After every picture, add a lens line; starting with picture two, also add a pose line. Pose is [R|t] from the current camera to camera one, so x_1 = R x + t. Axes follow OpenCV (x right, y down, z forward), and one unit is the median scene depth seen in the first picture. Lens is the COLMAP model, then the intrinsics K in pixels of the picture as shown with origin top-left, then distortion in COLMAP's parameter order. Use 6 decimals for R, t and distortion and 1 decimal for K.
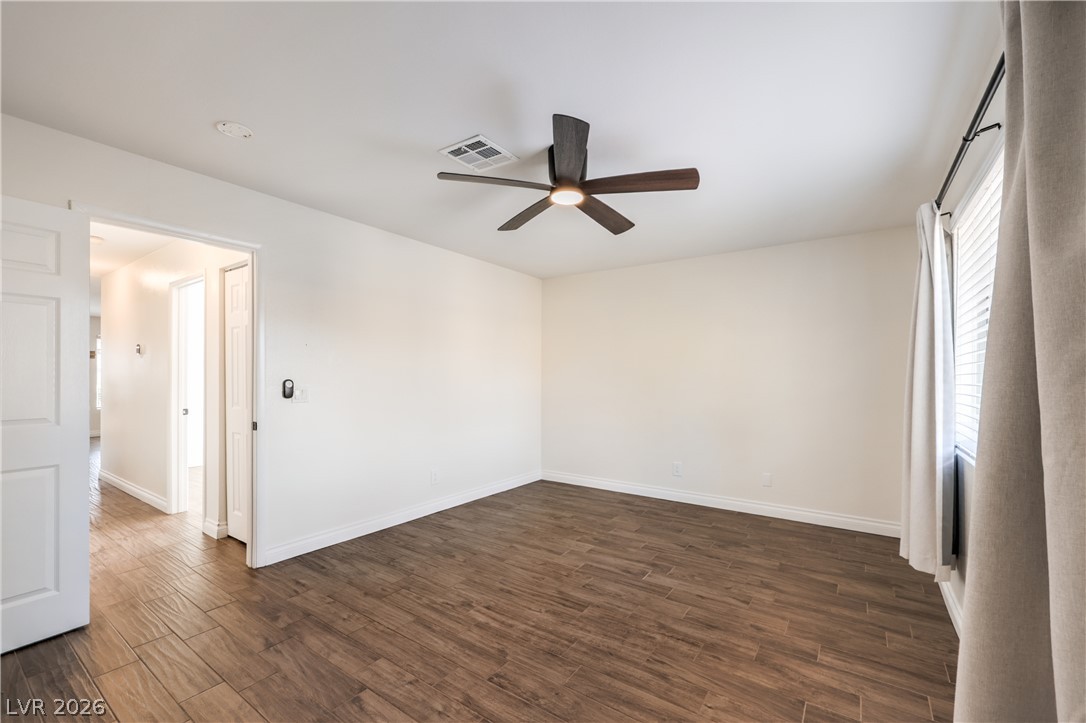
lens RADIAL K [[446.3, 0, 563.5], [0, 446.3, 372.4], [0, 0, 1]] dist [-0.000343, 0.000021]
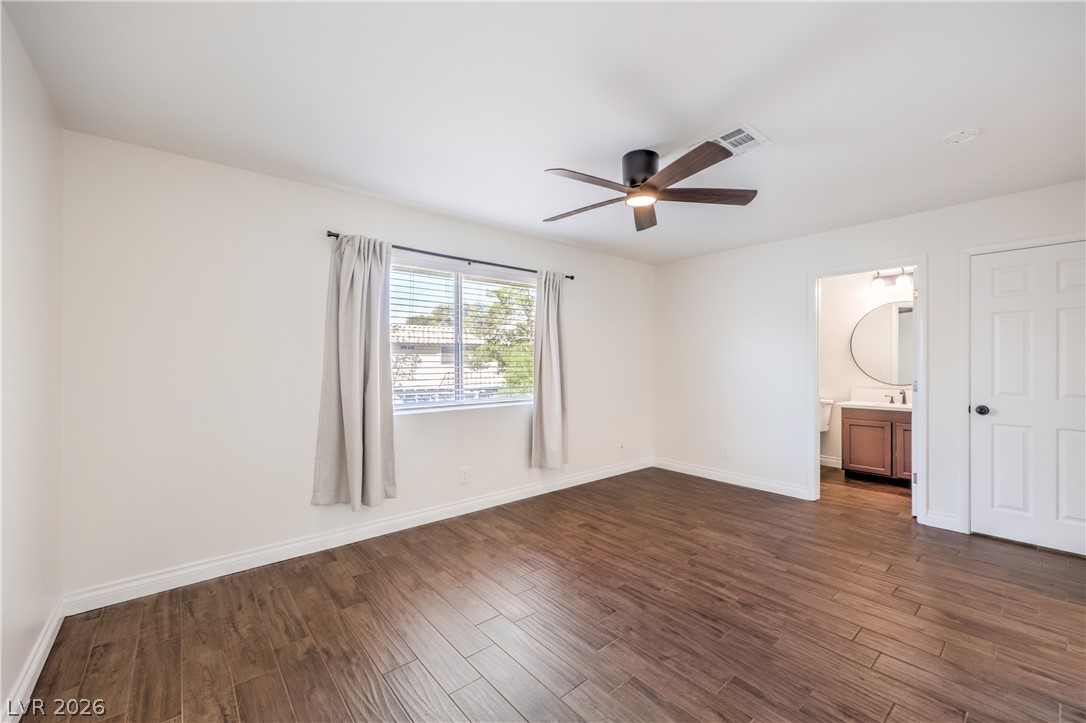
lens RADIAL K [[441.1, 0, 545.9], [0, 441.1, 374.4], [0, 0, 1]] dist [0.000130, 0.000120]
pose [[-0.957640, -0.007989, 0.287858, -0.063422], [-0.002854, 0.999829, 0.018251, 0.013226], [-0.287954, 0.016657, -0.957499, 1.679622]]
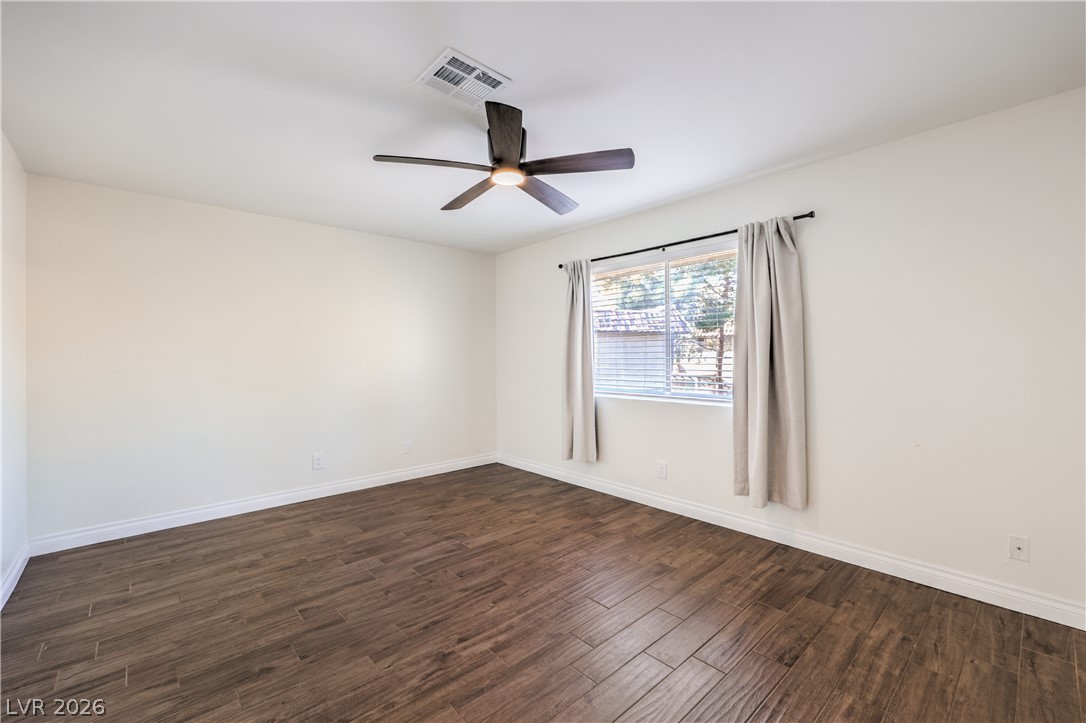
lens RADIAL K [[446.4, 0, 546.8], [0, 446.4, 355.8], [0, 0, 1]] dist [0.001201, 0.000250]
pose [[0.249537, -0.007510, 0.968336, -0.756367], [0.001094, 0.999971, 0.007474, 0.003009], [-0.968365, -0.000806, 0.249539, 0.537188]]
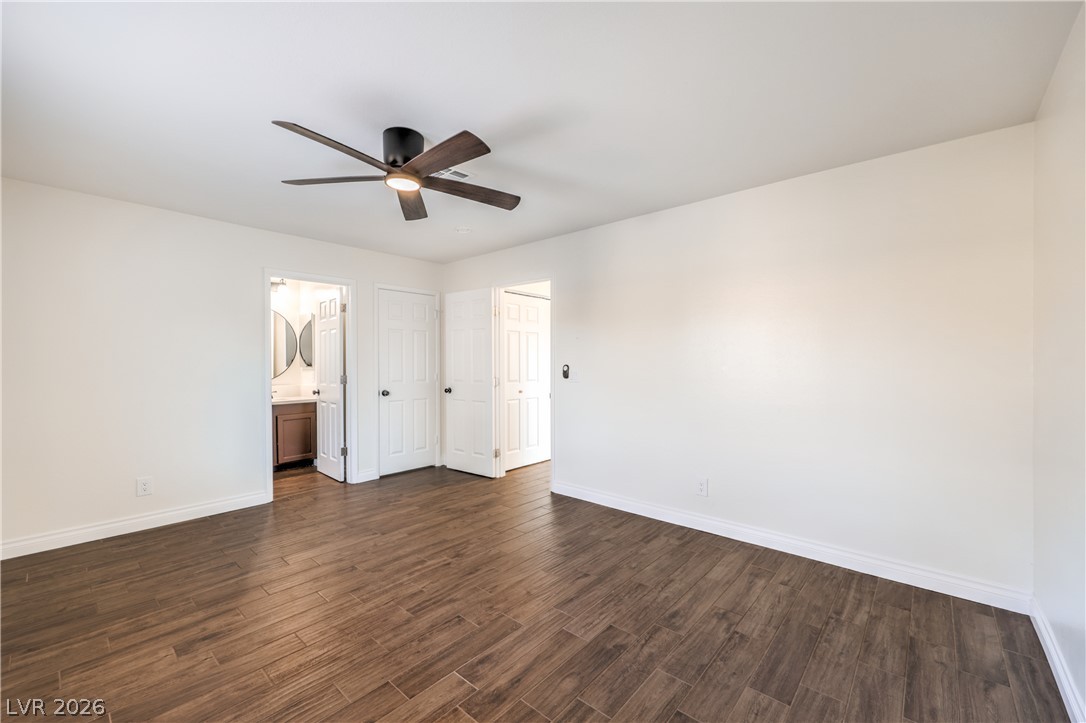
lens RADIAL K [[446.4, 0, 546.8], [0, 446.4, 355.8], [0, 0, 1]] dist [0.001201, 0.000250]
pose [[-0.136439, -0.012561, -0.990569, 0.777051], [0.011327, 0.999834, -0.014239, 0.008885], [0.990584, -0.013163, -0.136274, 1.172700]]
